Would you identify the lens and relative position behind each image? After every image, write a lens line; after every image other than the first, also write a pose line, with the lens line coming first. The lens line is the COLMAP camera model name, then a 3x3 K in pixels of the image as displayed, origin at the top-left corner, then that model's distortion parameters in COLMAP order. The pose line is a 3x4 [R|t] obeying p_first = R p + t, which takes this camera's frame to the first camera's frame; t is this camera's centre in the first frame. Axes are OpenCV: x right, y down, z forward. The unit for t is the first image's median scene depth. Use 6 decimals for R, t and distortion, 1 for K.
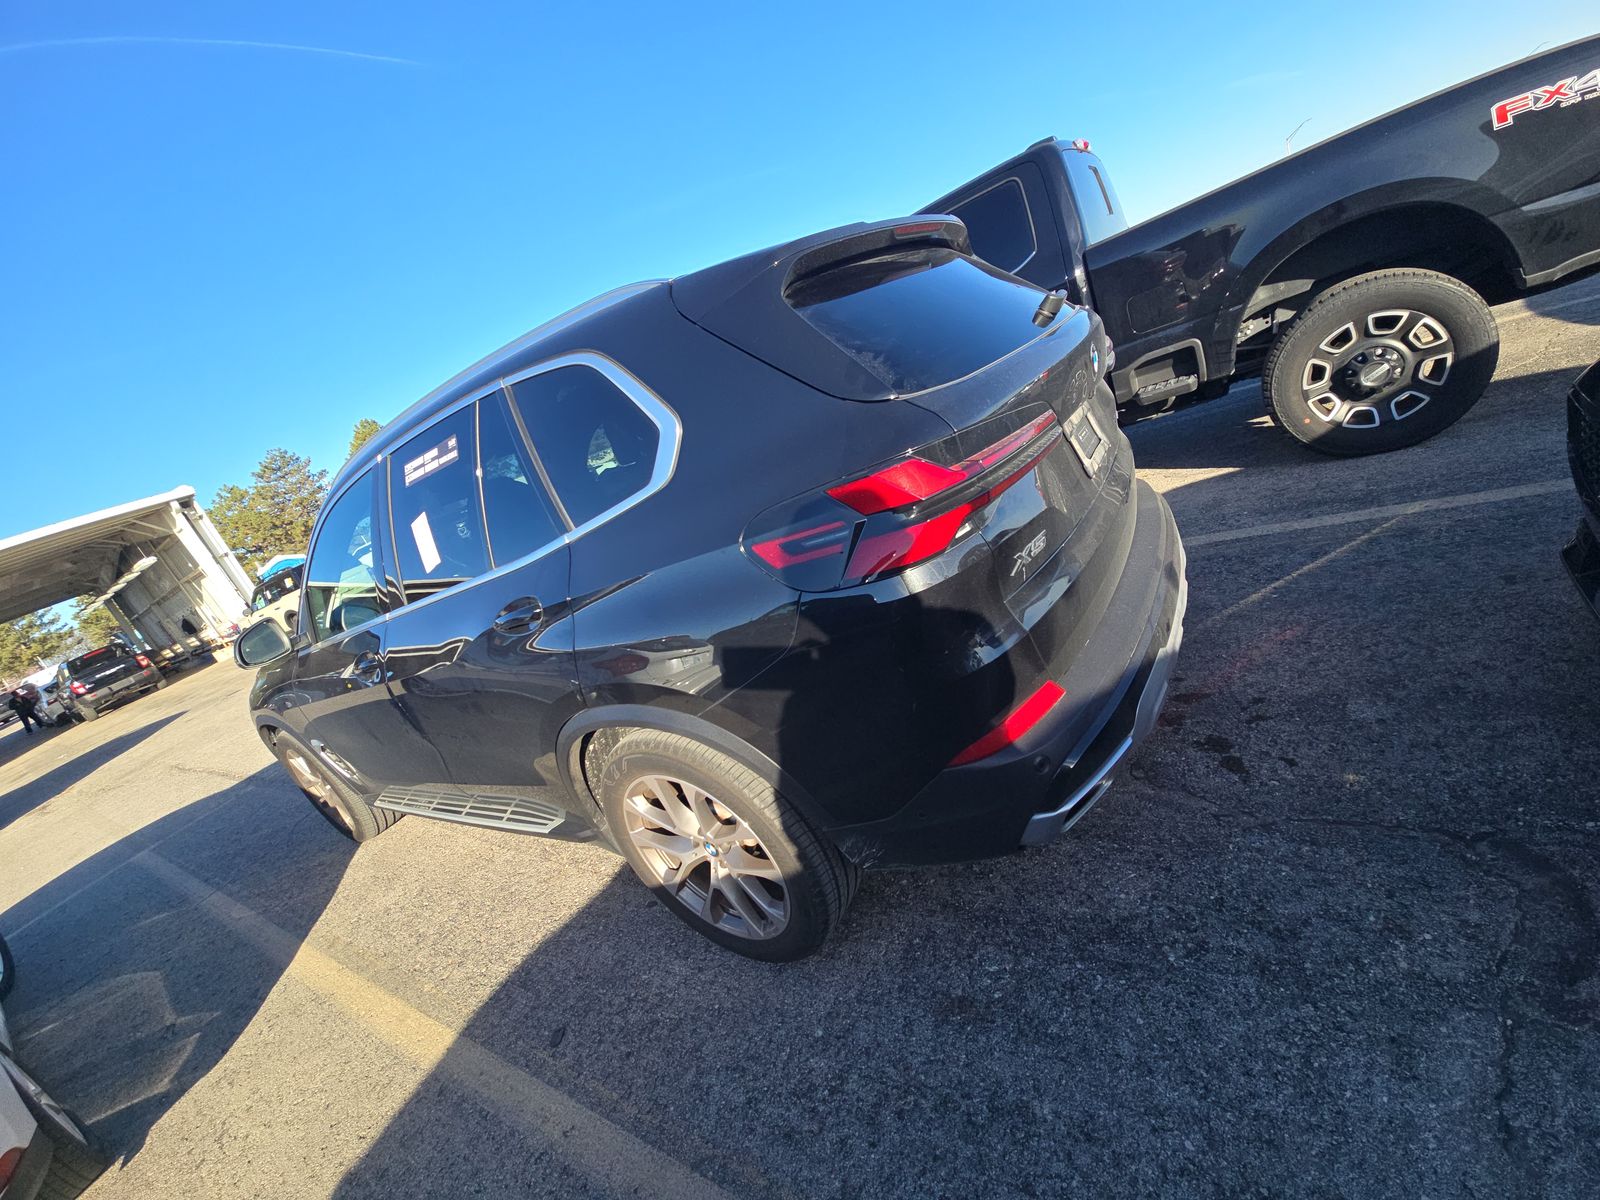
lens RADIAL K [[650.9, 0, 806.6], [0, 650.9, 587.1], [0, 0, 1]] dist [0.012276, -0.005074]
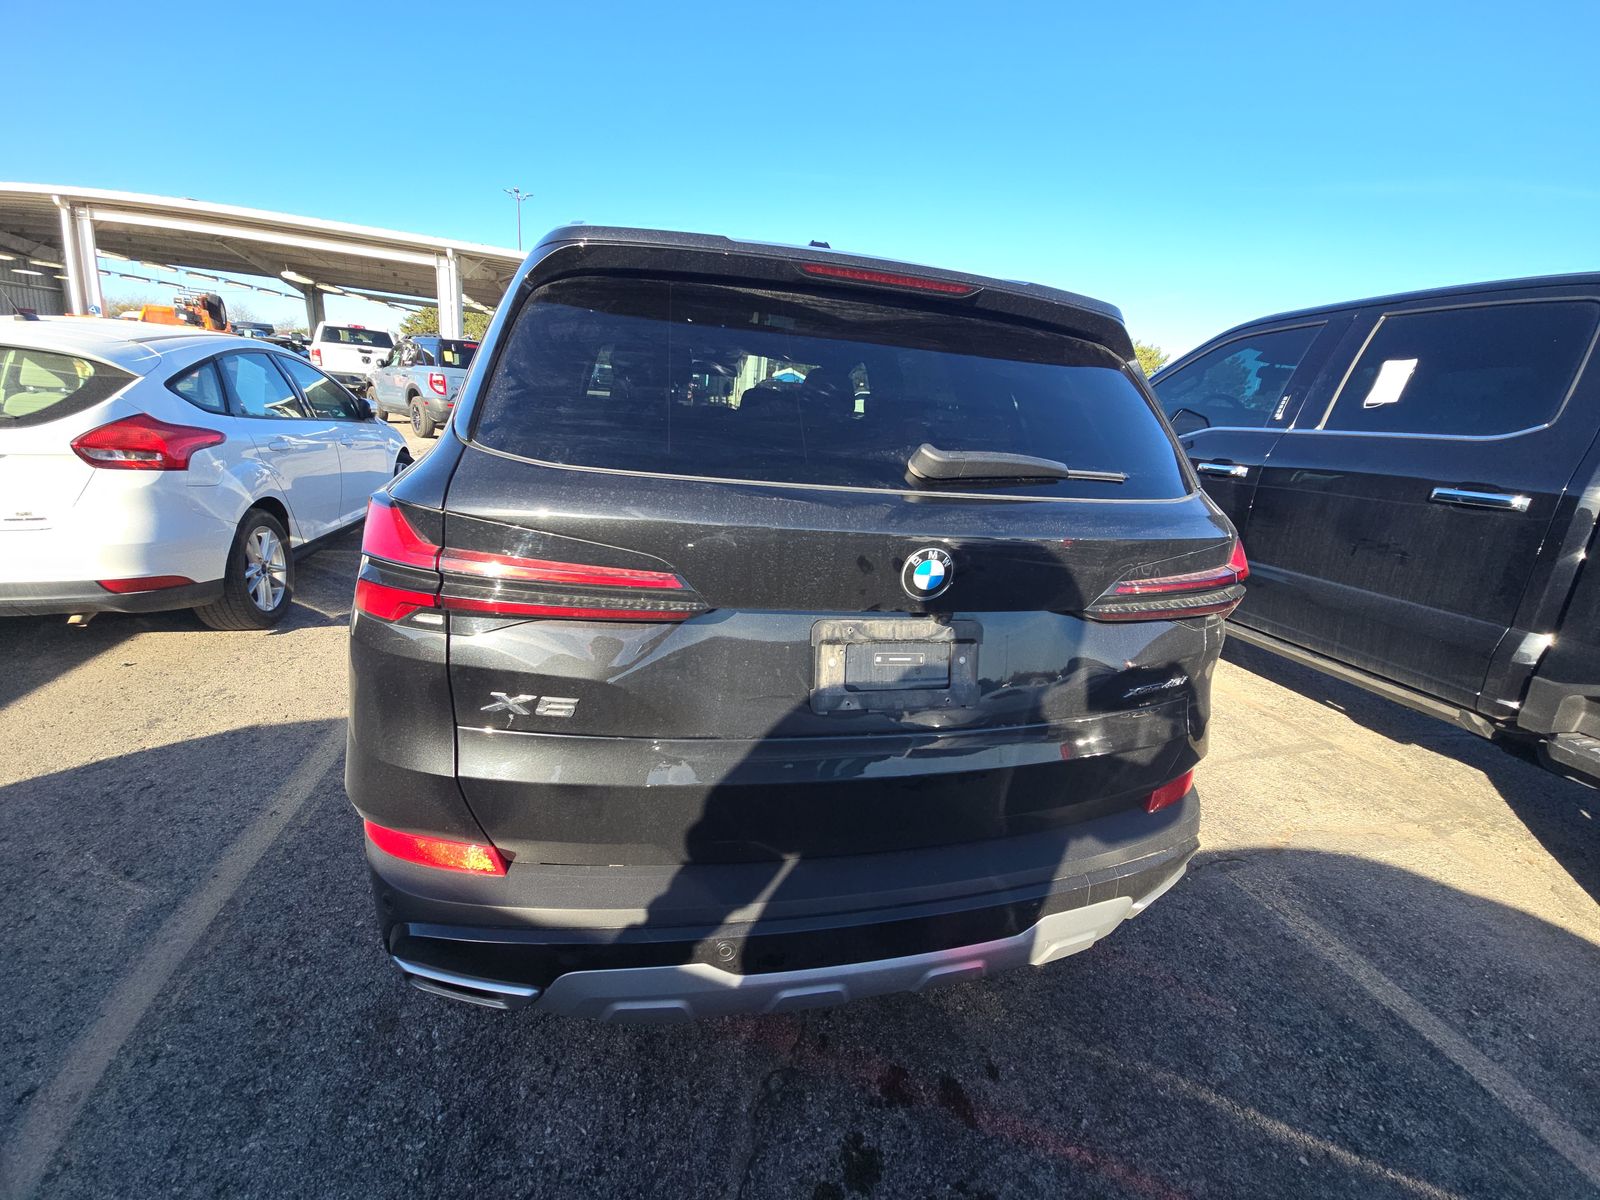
lens RADIAL K [[650.9, 0, 806.6], [0, 650.9, 587.1], [0, 0, 1]] dist [0.012276, -0.005074]
pose [[0.639186, 0.588115, -0.495542, 0.619936], [-0.543682, 0.801287, 0.249697, -0.388308], [0.543922, 0.109814, 0.831919, 0.386577]]
